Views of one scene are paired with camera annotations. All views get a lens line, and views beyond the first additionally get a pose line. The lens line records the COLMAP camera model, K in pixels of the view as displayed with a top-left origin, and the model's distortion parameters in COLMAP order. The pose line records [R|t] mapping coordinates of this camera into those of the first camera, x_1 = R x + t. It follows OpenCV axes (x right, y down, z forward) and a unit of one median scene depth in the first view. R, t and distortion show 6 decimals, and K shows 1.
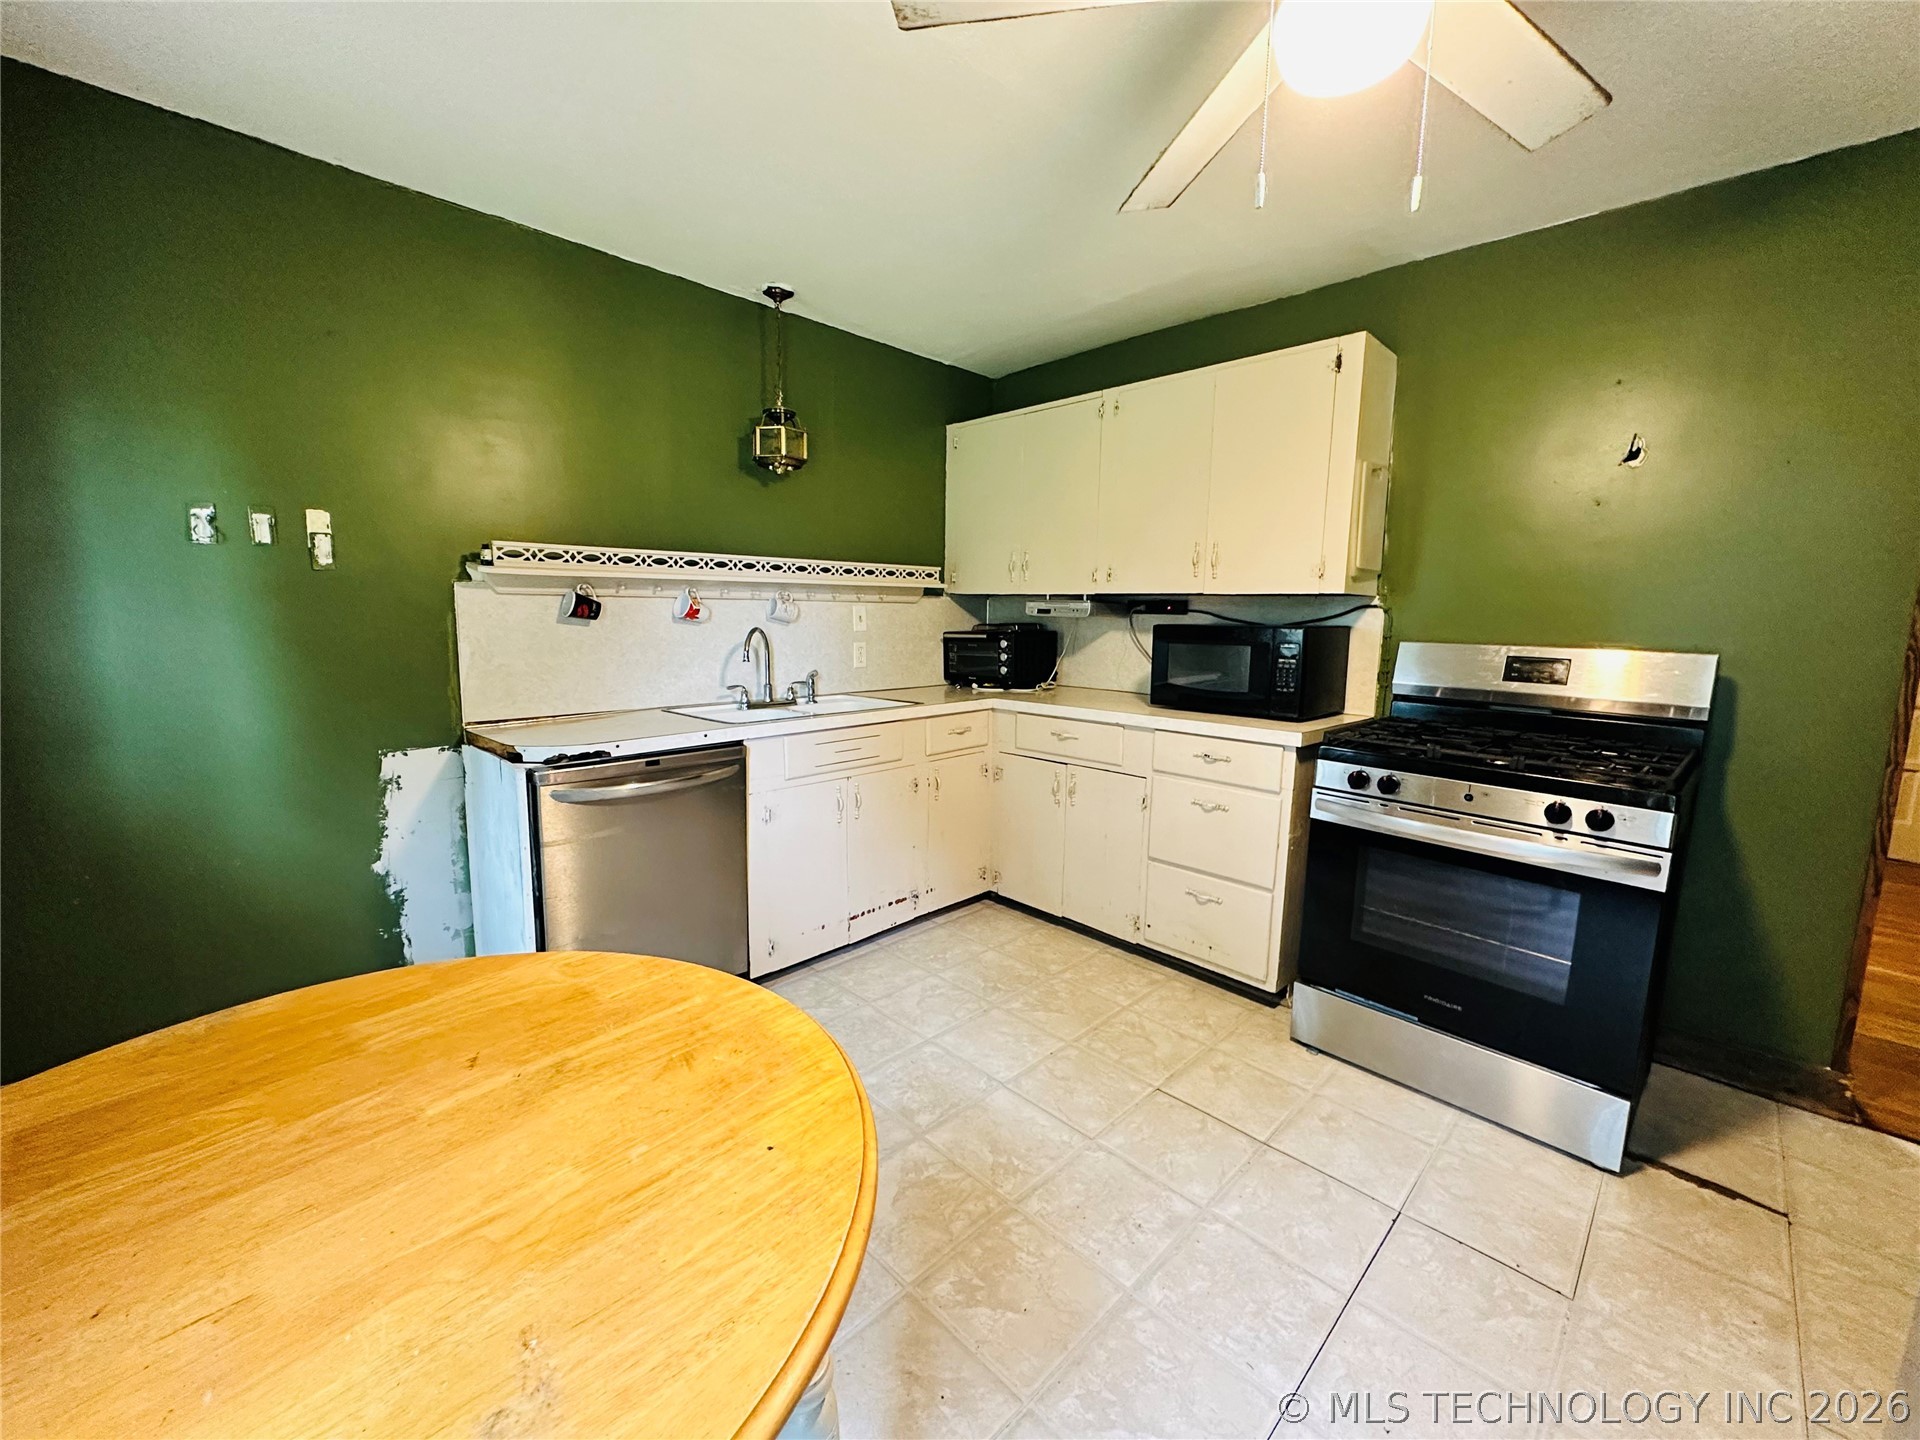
lens RADIAL K [[768.0, 0, 958.9], [0, 768.0, 719.7], [0, 0, 1]] dist [-0.002261, 0.000398]
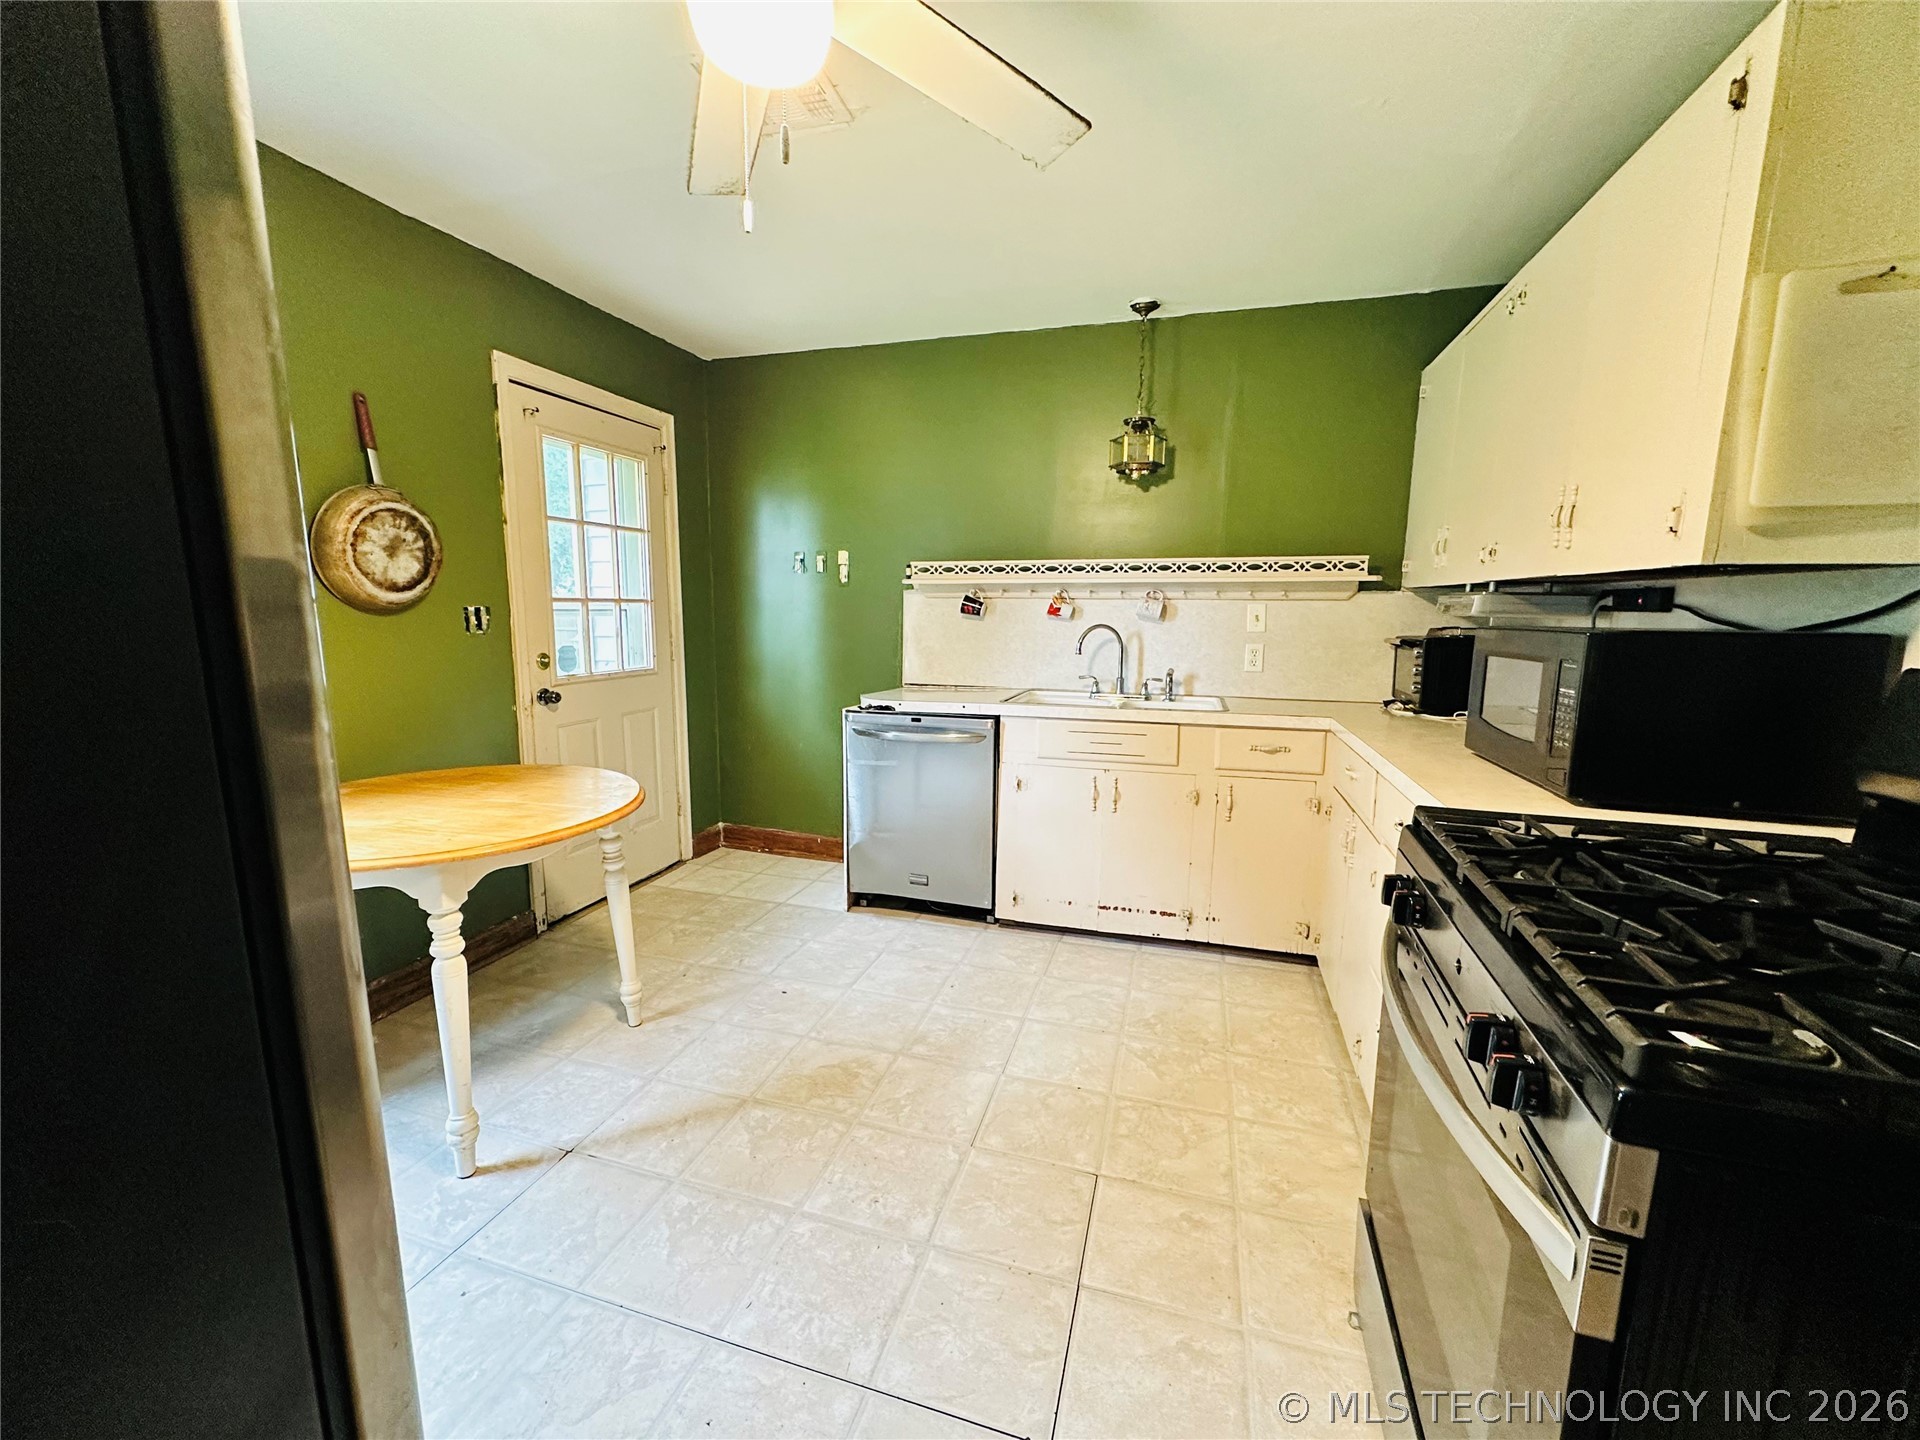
lens RADIAL K [[768.0, 0, 958.9], [0, 768.0, 719.7], [0, 0, 1]] dist [-0.002261, 0.000398]
pose [[0.473932, 0.118814, -0.872509, 0.742521], [-0.126777, 0.989739, 0.065915, -0.038851], [0.871387, 0.079375, 0.484132, 0.369472]]
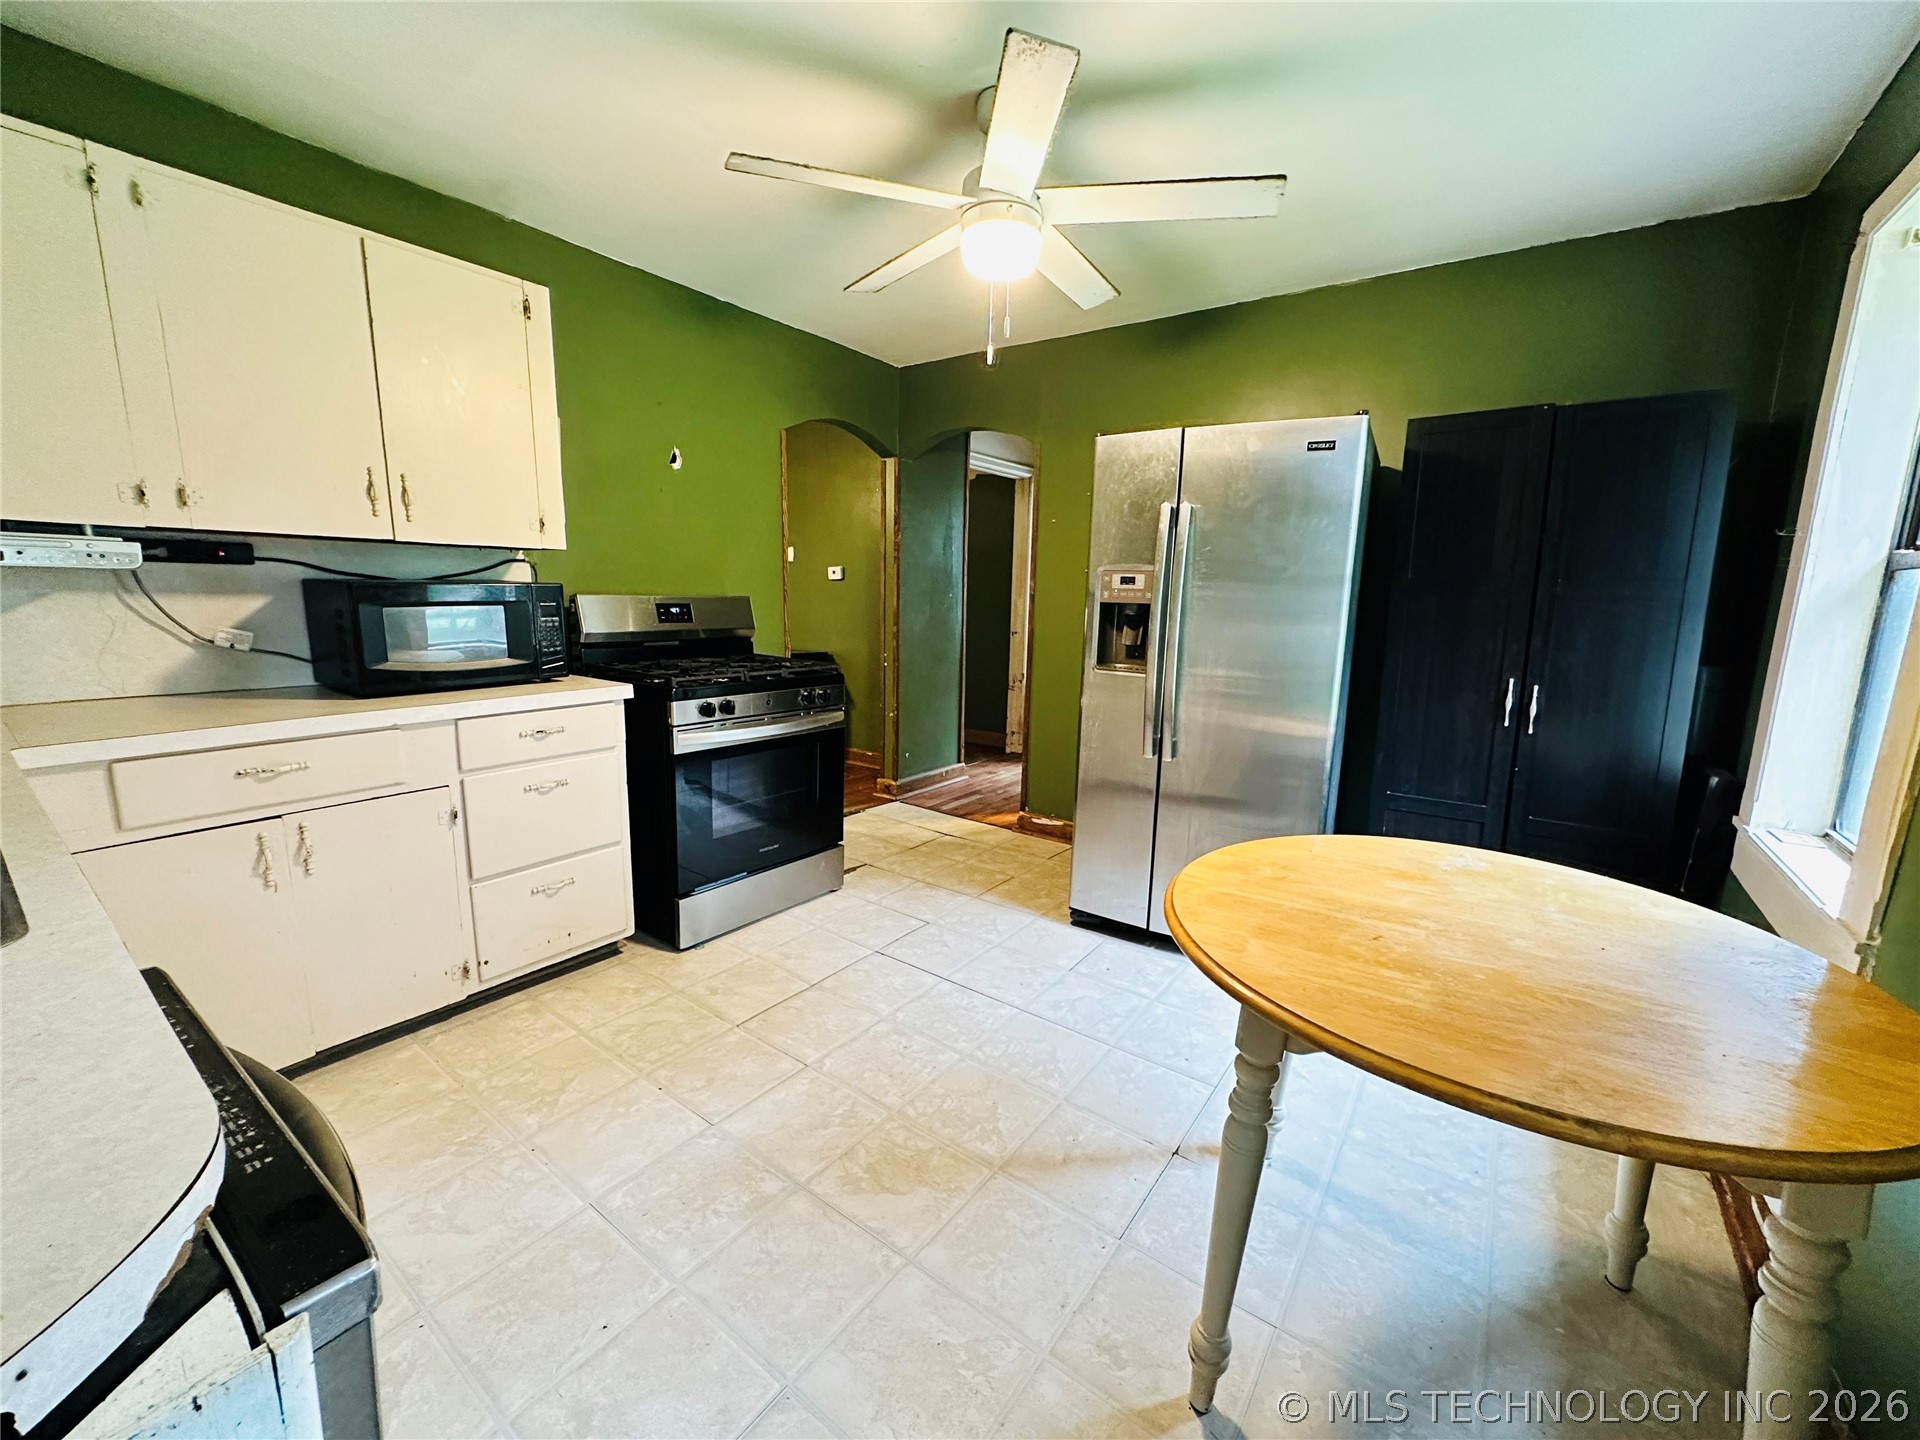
lens RADIAL K [[768.0, 0, 958.9], [0, 768.0, 719.7], [0, 0, 1]] dist [-0.002261, 0.000398]
pose [[-0.156893, -0.191544, 0.968863, -0.638886], [0.110823, 0.971402, 0.209992, -0.103839], [-0.981378, 0.140319, -0.131178, 0.674705]]
